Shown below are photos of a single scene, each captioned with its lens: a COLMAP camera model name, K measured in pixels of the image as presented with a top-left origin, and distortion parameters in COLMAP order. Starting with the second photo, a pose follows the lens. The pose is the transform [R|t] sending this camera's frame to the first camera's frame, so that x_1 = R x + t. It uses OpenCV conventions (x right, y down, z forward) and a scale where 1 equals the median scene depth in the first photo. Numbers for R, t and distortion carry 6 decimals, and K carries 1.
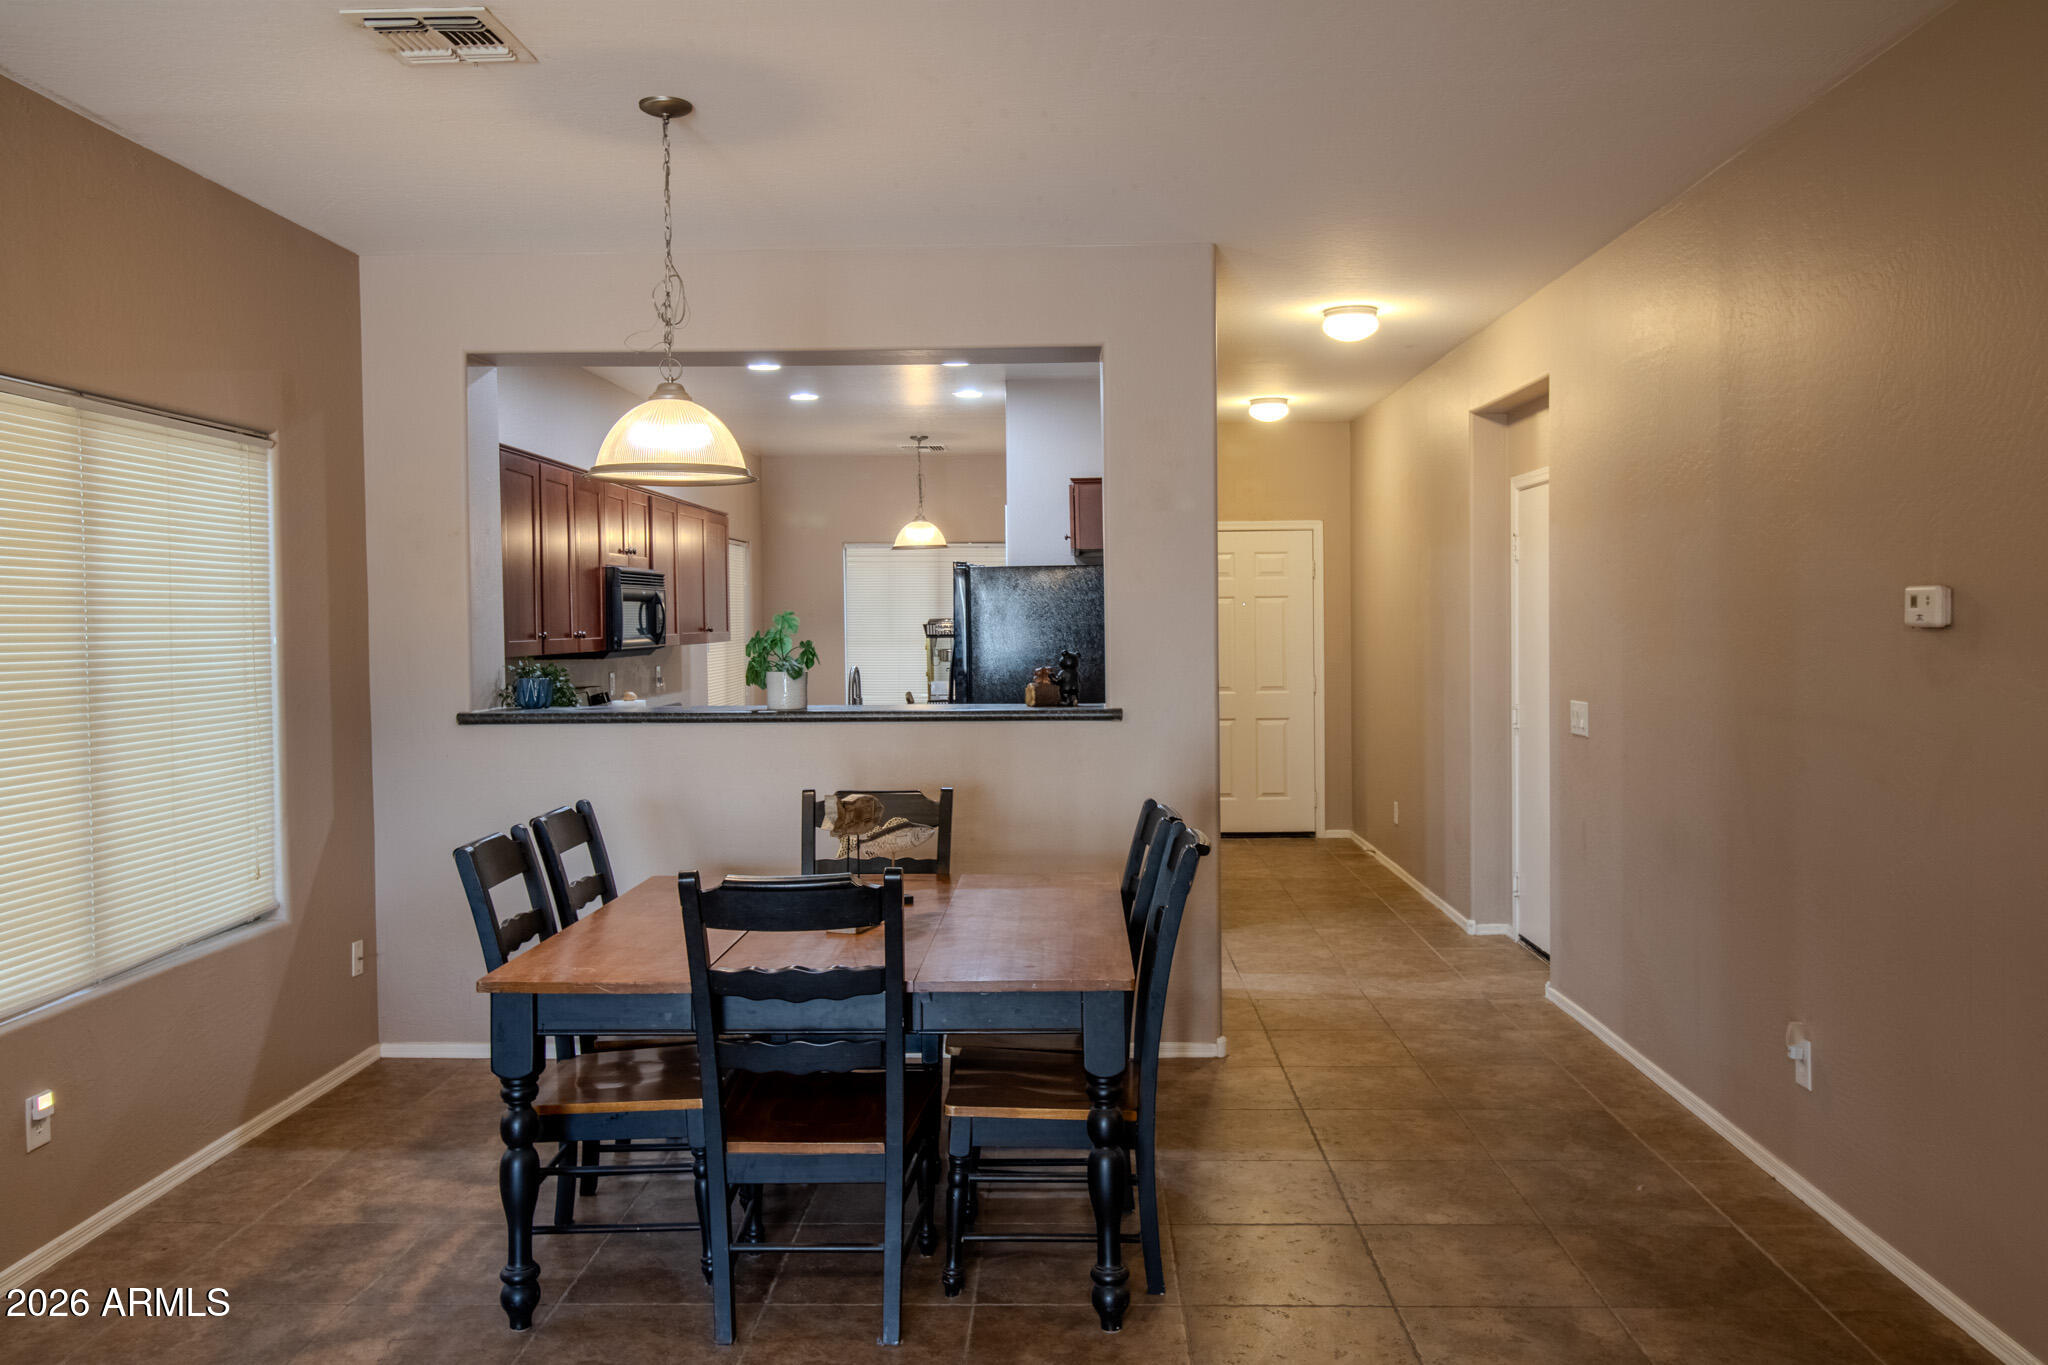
lens RADIAL K [[1571.1, 0, 1030.8], [0, 1571.1, 660.9], [0, 0, 1]] dist [0.014640, -0.009644]
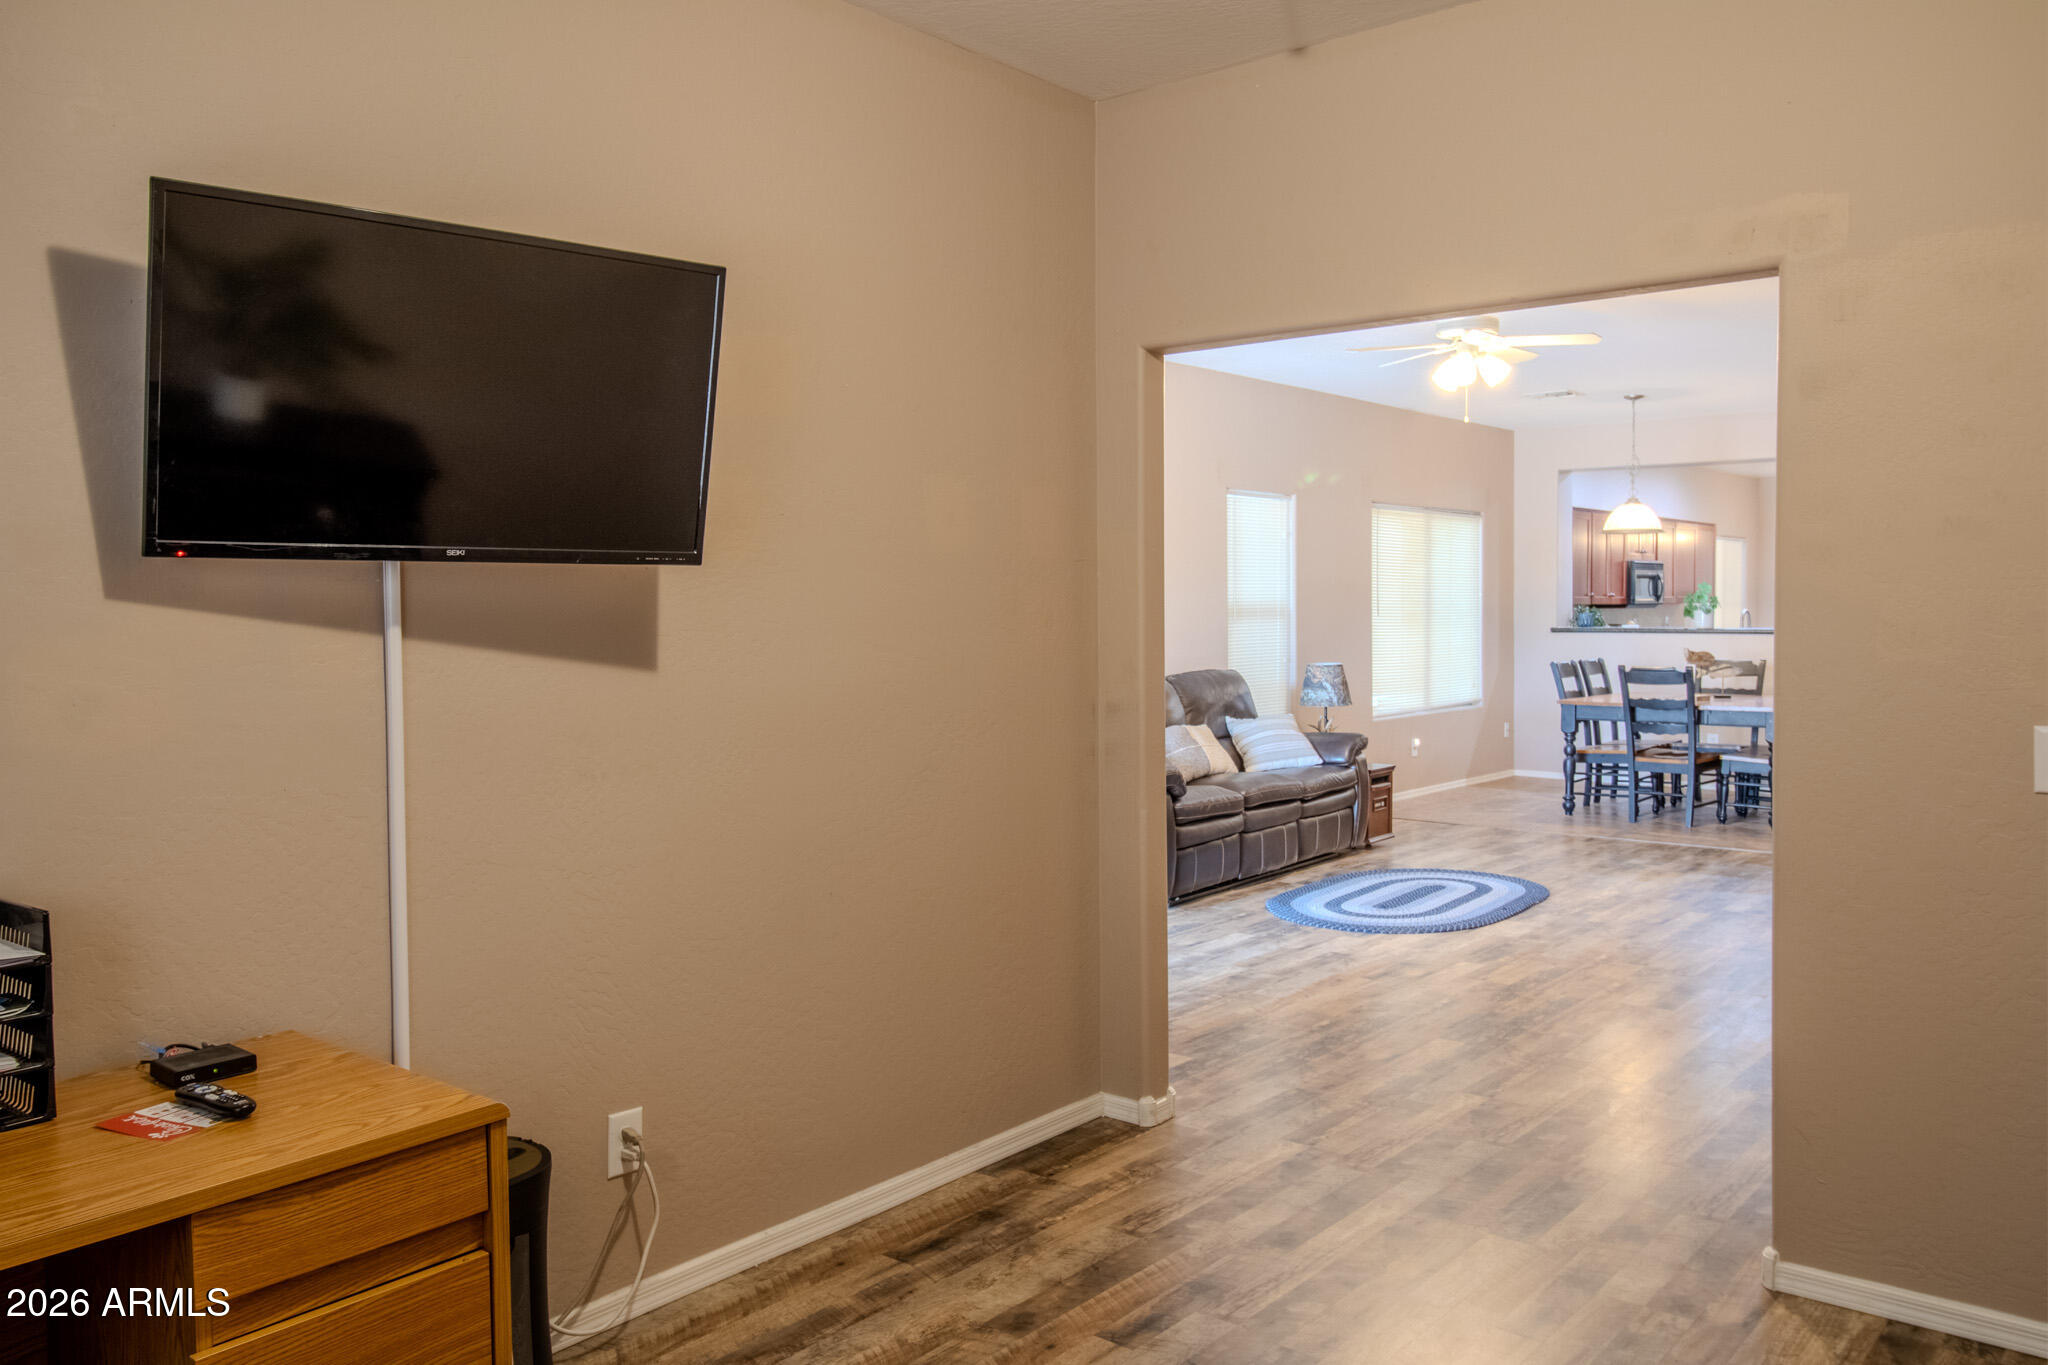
lens RADIAL K [[1571.1, 0, 1030.8], [0, 1571.1, 660.9], [0, 0, 1]] dist [0.014640, -0.009644]
pose [[0.788232, 0.026715, -0.614798, 0.452968], [-0.018376, 0.999634, 0.019878, 0.050432], [0.615103, -0.004371, 0.788434, -1.284425]]
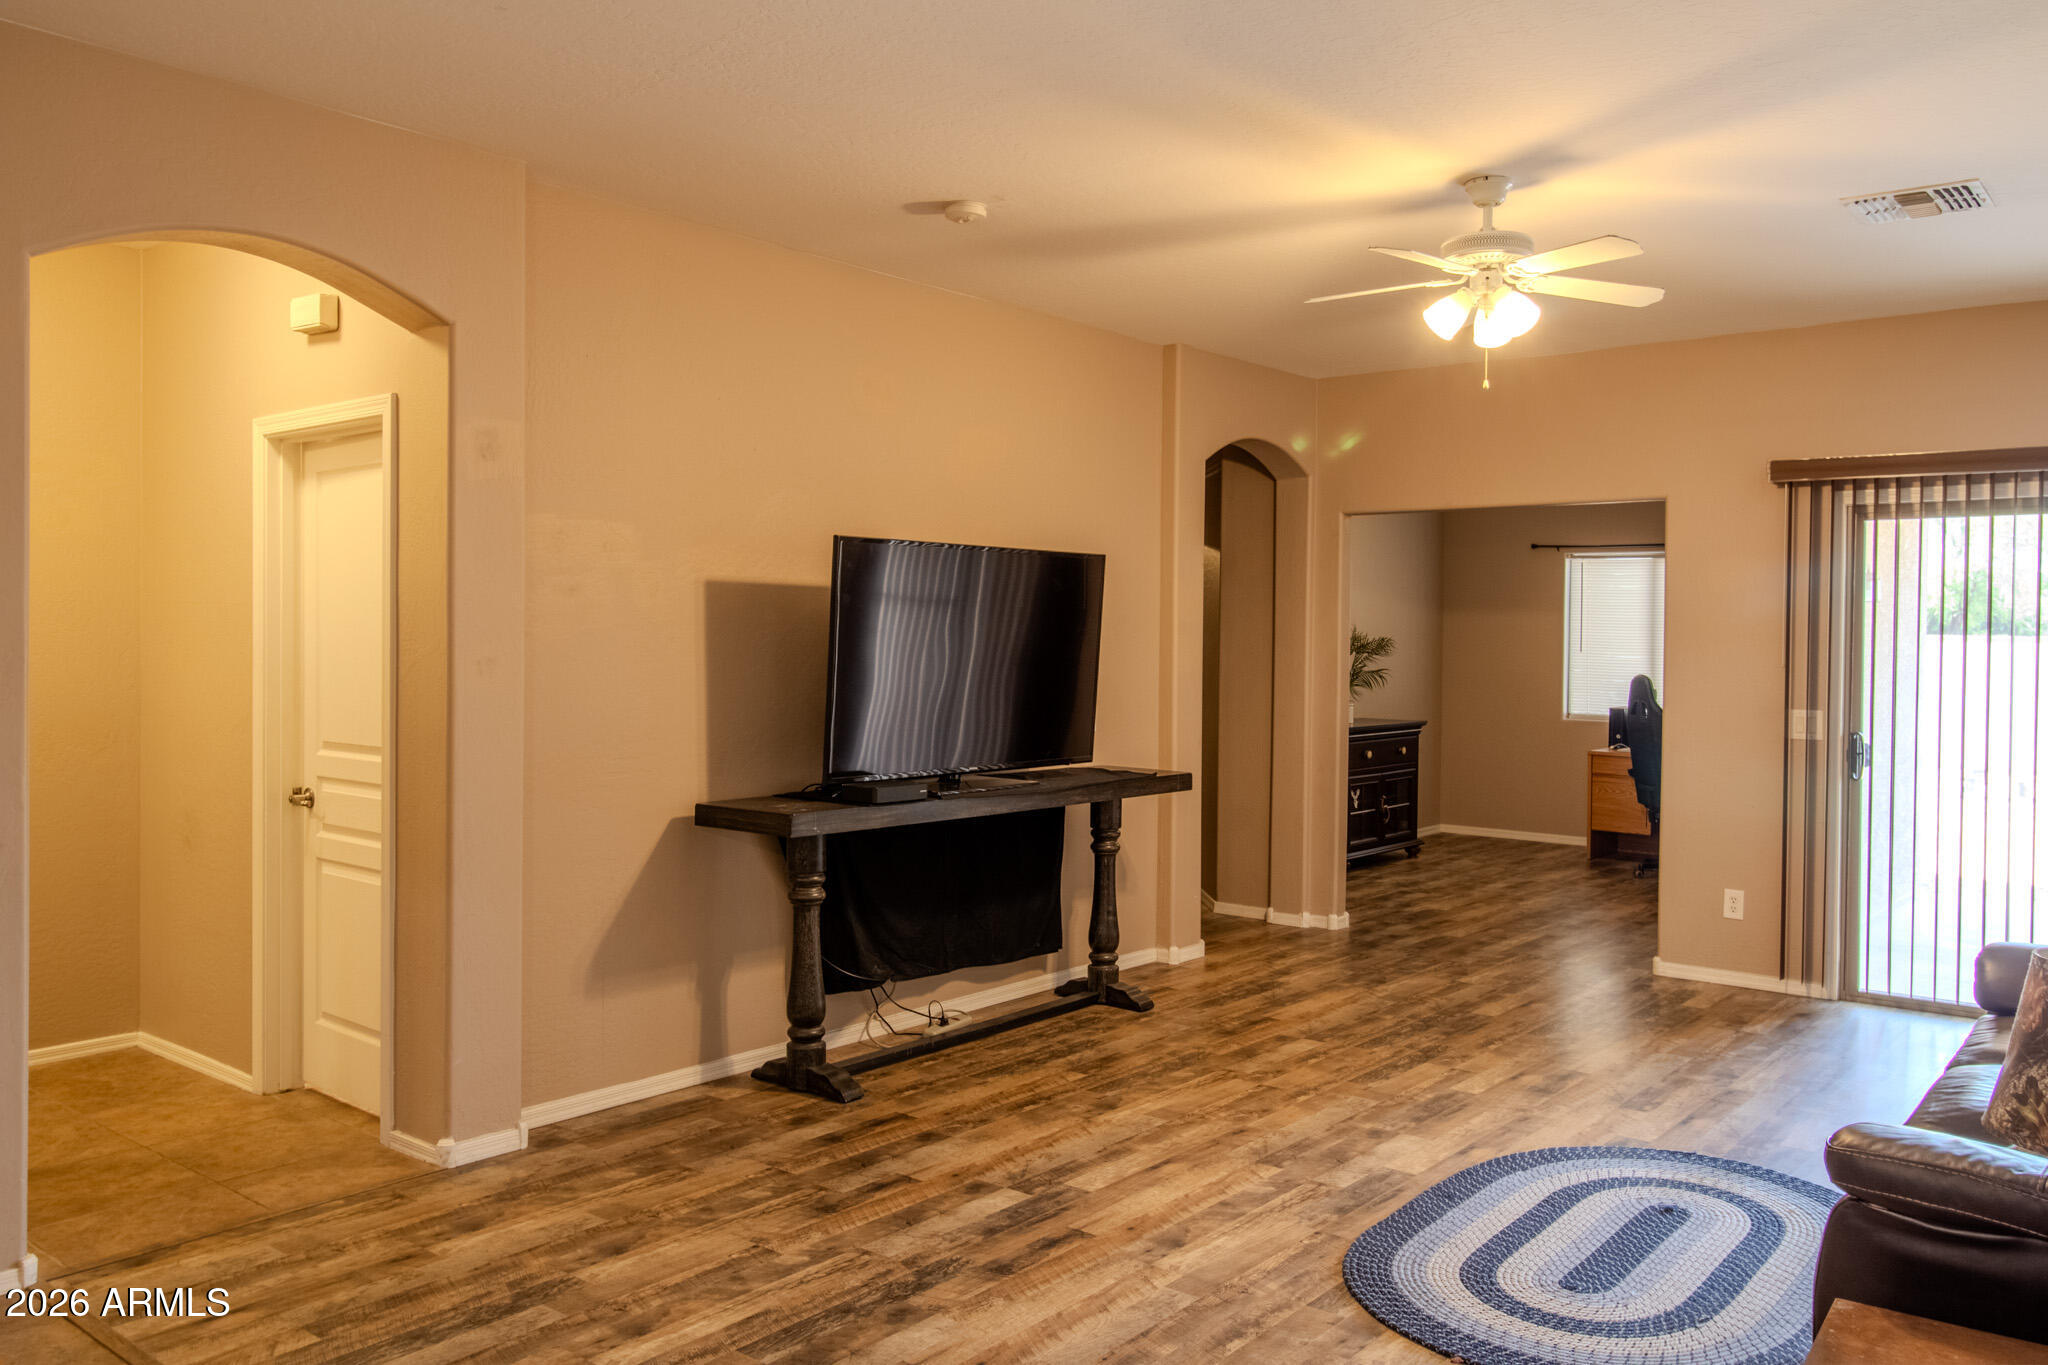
lens RADIAL K [[1571.1, 0, 1030.8], [0, 1571.1, 660.9], [0, 0, 1]] dist [0.014640, -0.009644]
pose [[-0.789362, -0.009351, 0.613856, -0.362868], [0.014531, 0.999319, 0.033908, -0.008447], [-0.613755, 0.035686, -0.788689, 0.709414]]
